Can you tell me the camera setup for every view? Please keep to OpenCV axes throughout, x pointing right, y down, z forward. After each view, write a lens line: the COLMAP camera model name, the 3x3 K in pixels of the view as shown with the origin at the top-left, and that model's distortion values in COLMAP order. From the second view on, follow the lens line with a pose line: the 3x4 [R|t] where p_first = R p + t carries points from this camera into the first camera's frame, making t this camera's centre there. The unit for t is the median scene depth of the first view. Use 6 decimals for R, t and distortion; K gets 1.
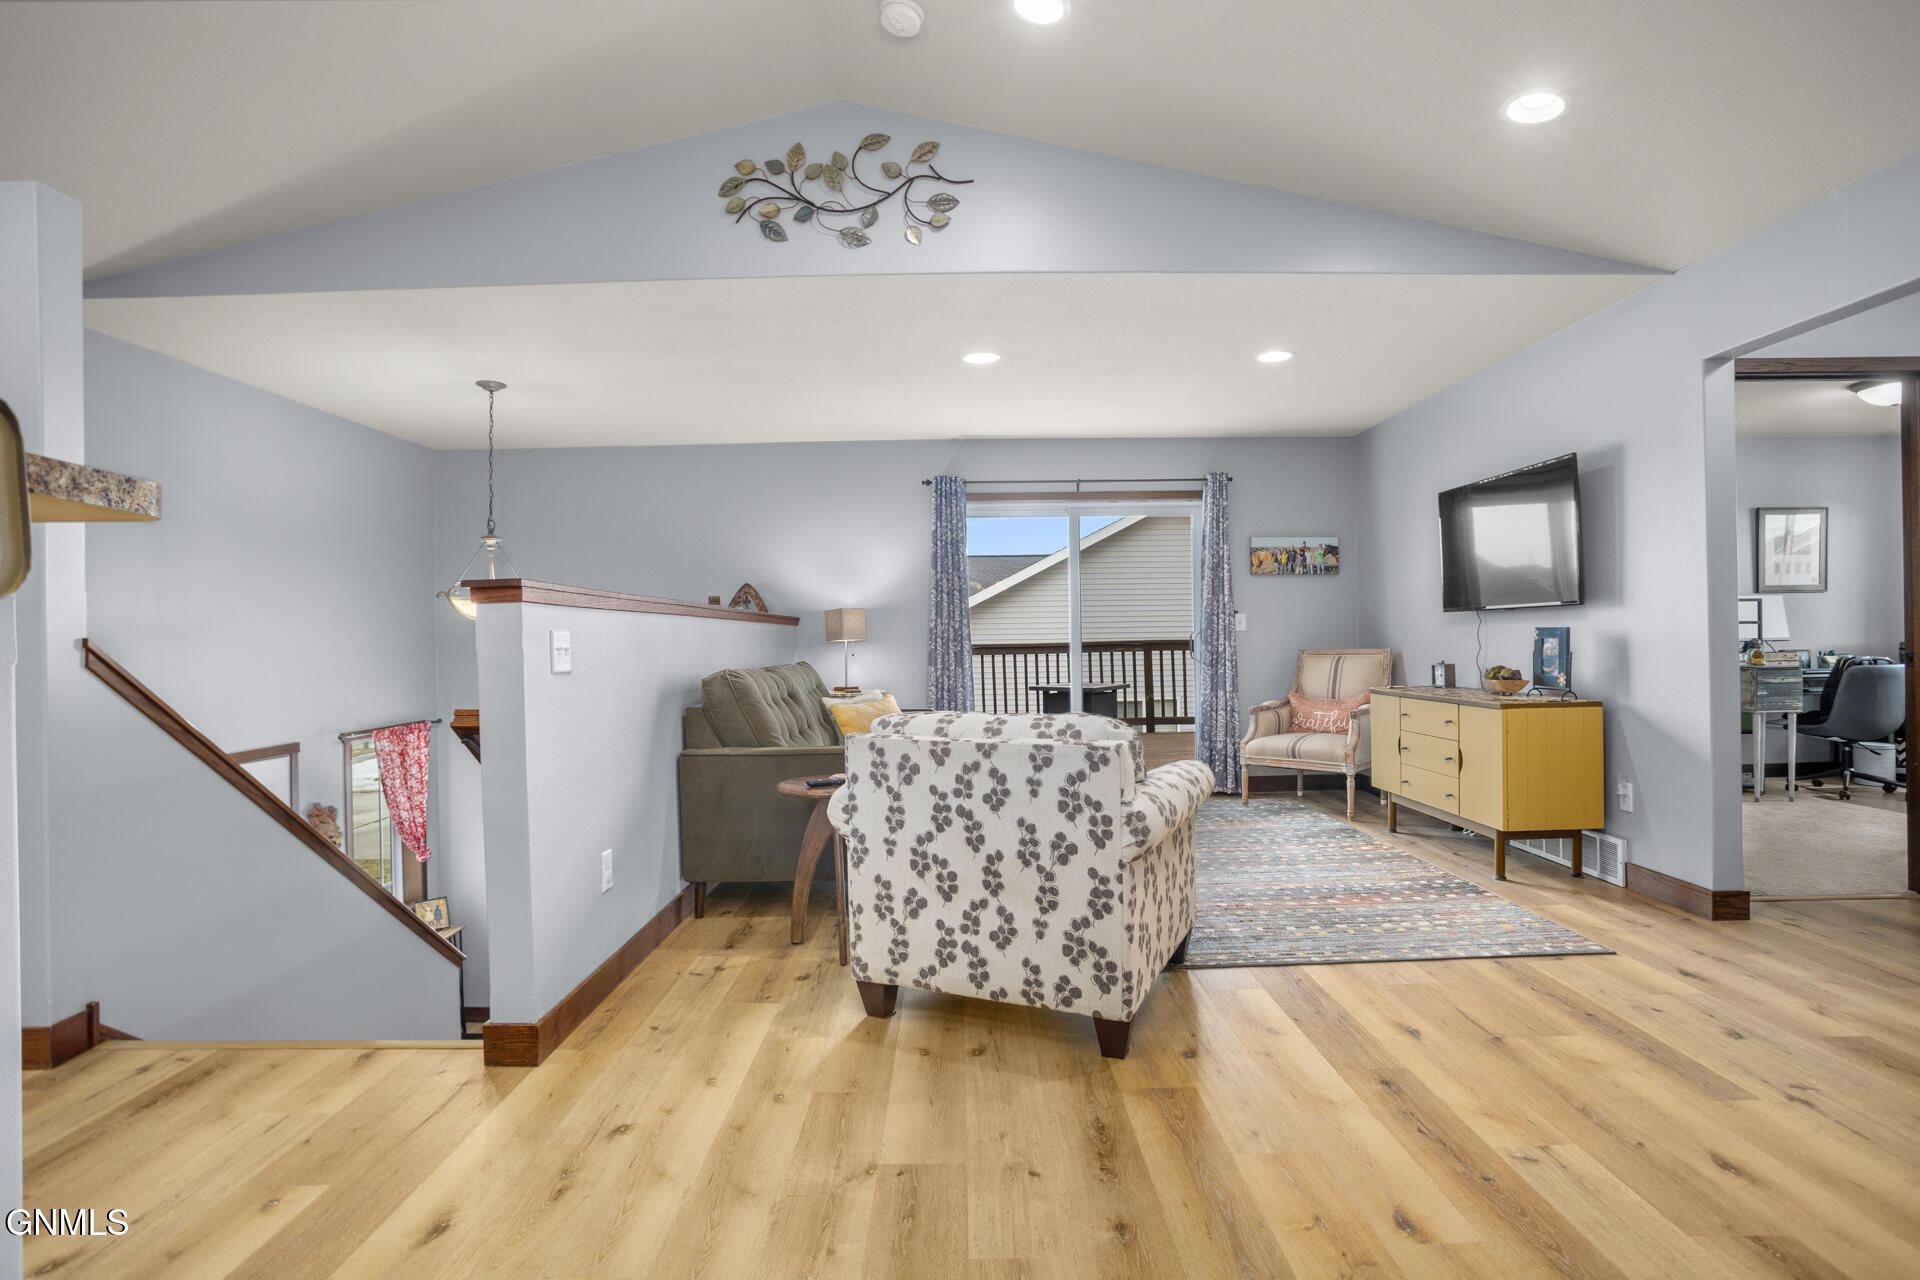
lens RADIAL K [[967.4, 0, 942.2], [0, 967.4, 624.4], [0, 0, 1]] dist [-0.084434, 0.043168]
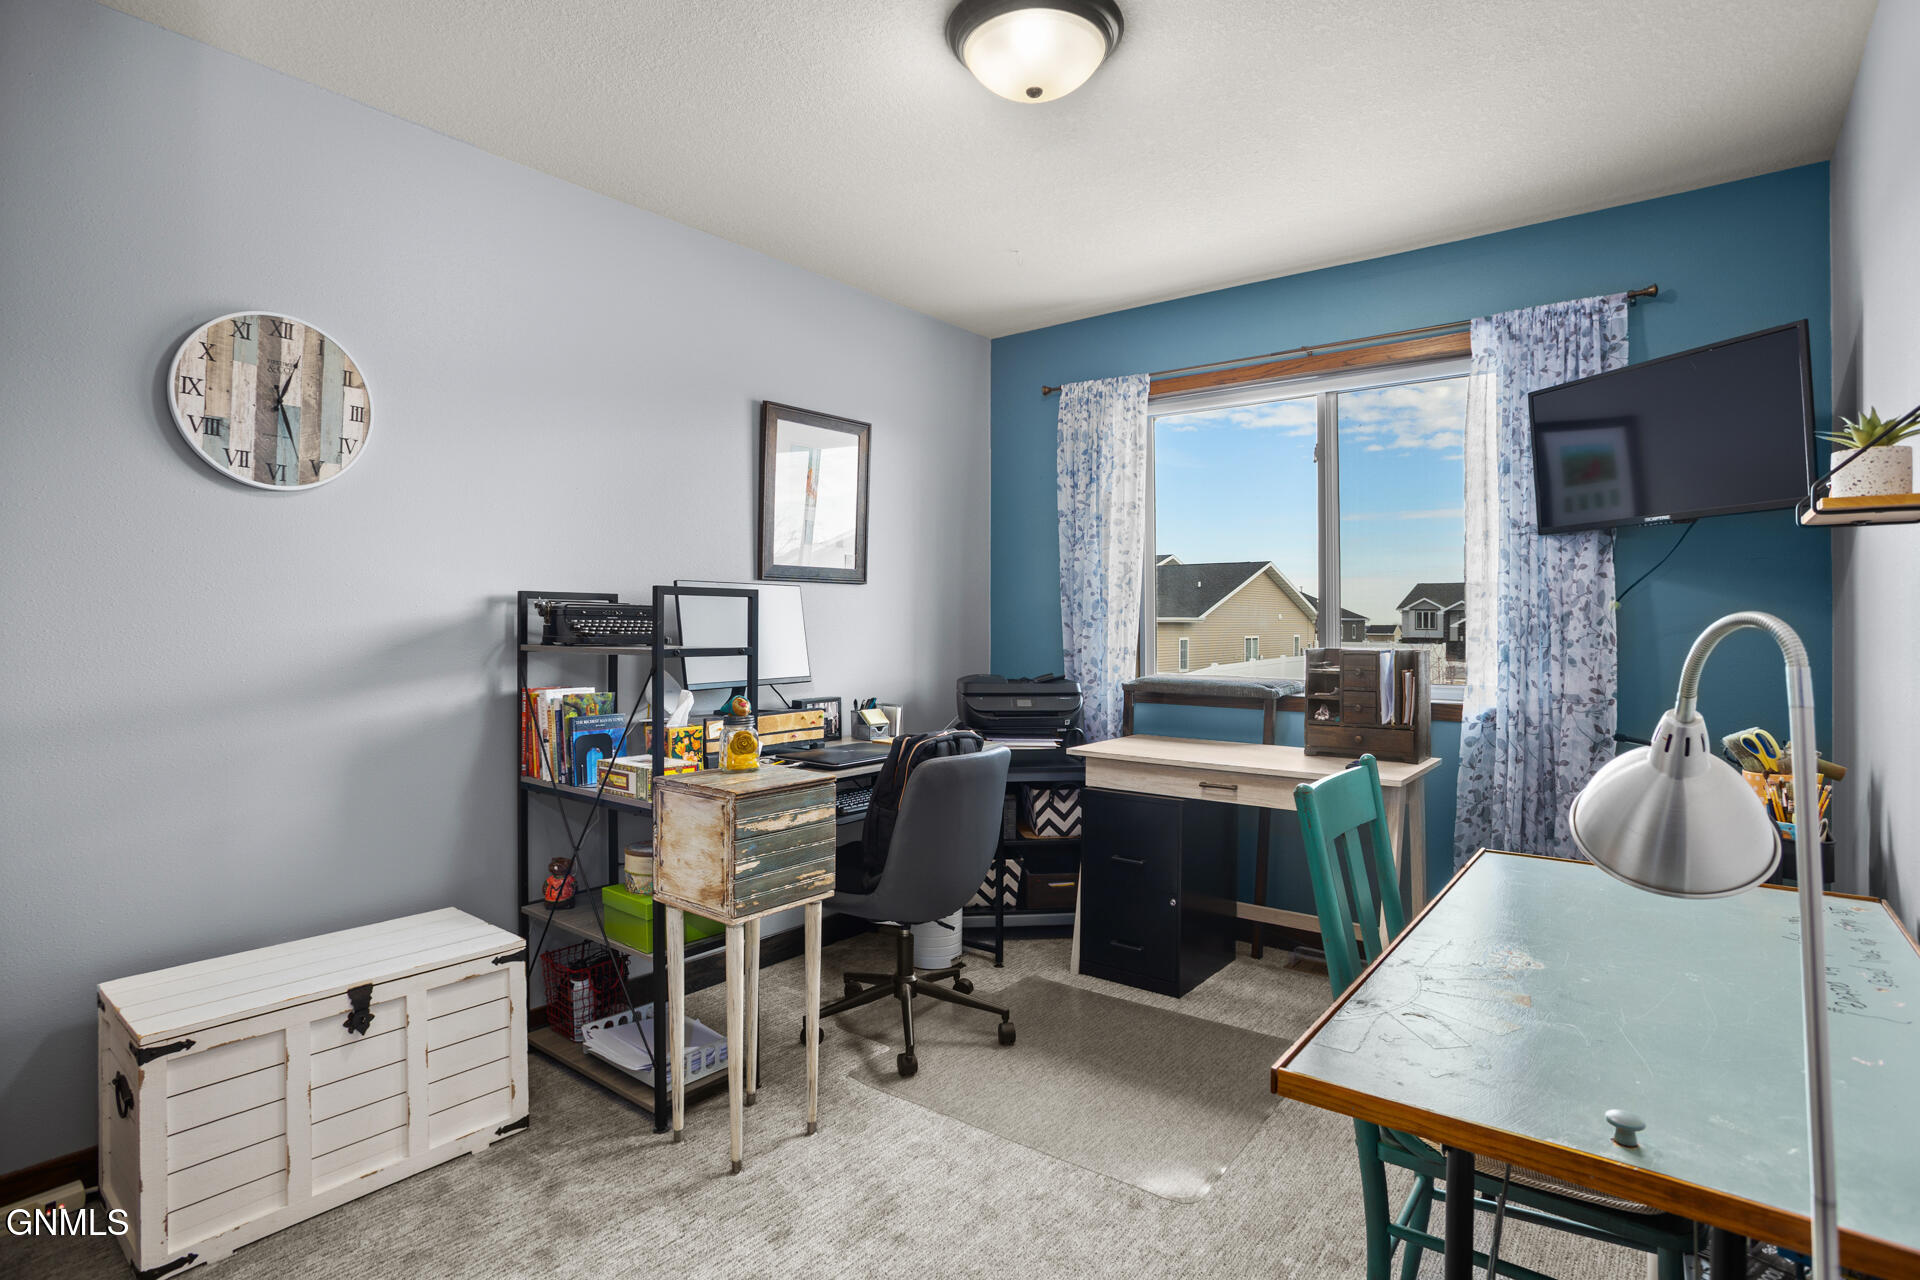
lens RADIAL K [[967.4, 0, 942.2], [0, 967.4, 624.4], [0, 0, 1]] dist [-0.084434, 0.043168]
pose [[0.639725, 0.008710, 0.768555, 0.577851], [-0.016922, 0.999853, 0.002754, -0.014779], [-0.768418, -0.014768, 0.639778, 0.633843]]
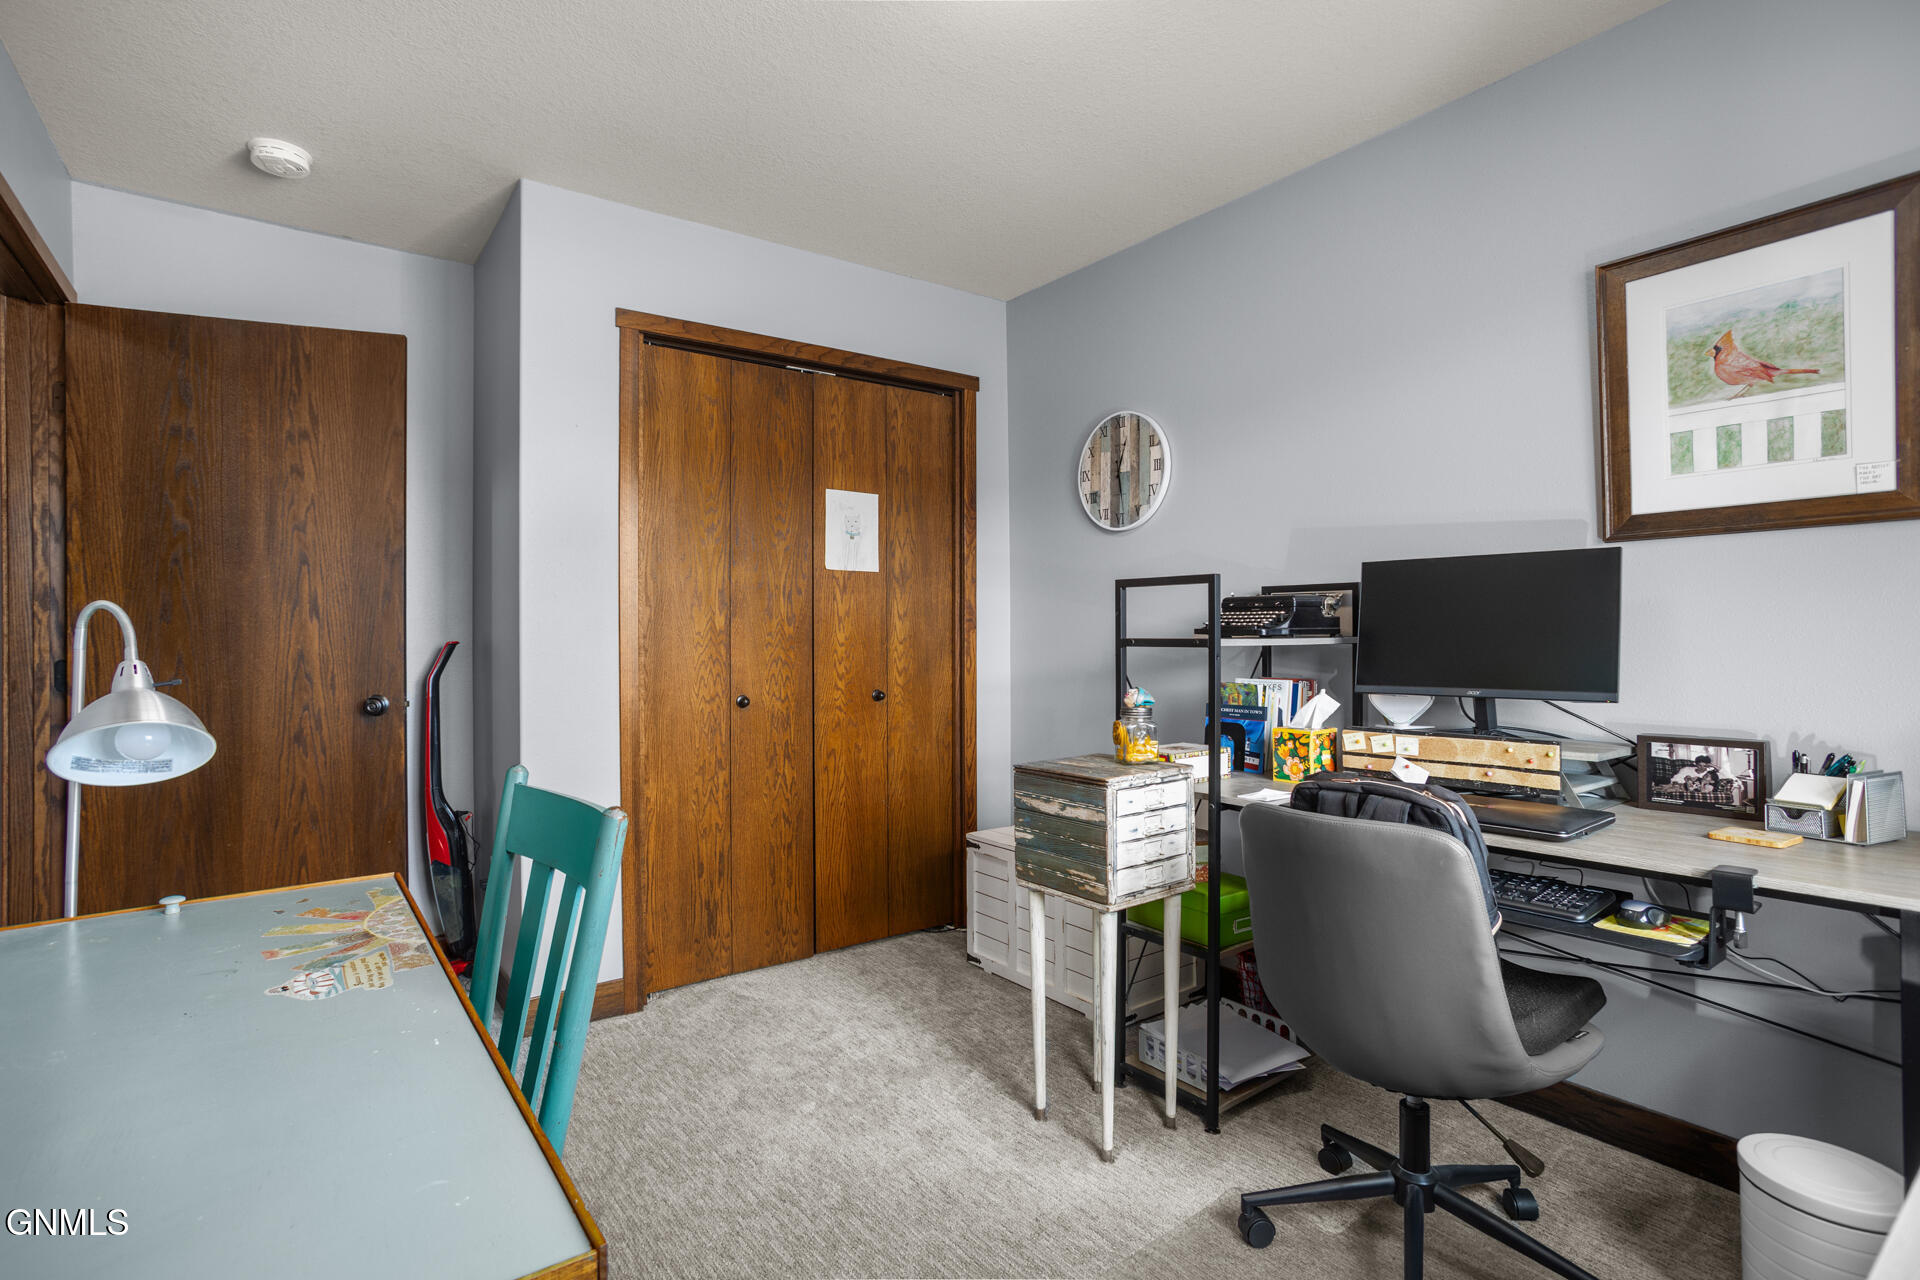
lens RADIAL K [[967.4, 0, 942.2], [0, 967.4, 624.4], [0, 0, 1]] dist [-0.084434, 0.043168]
pose [[0.563981, -0.005759, -0.825767, 1.047993], [0.014231, 0.999895, 0.002747, -0.010881], [0.825665, -0.013301, 0.564004, 0.663750]]
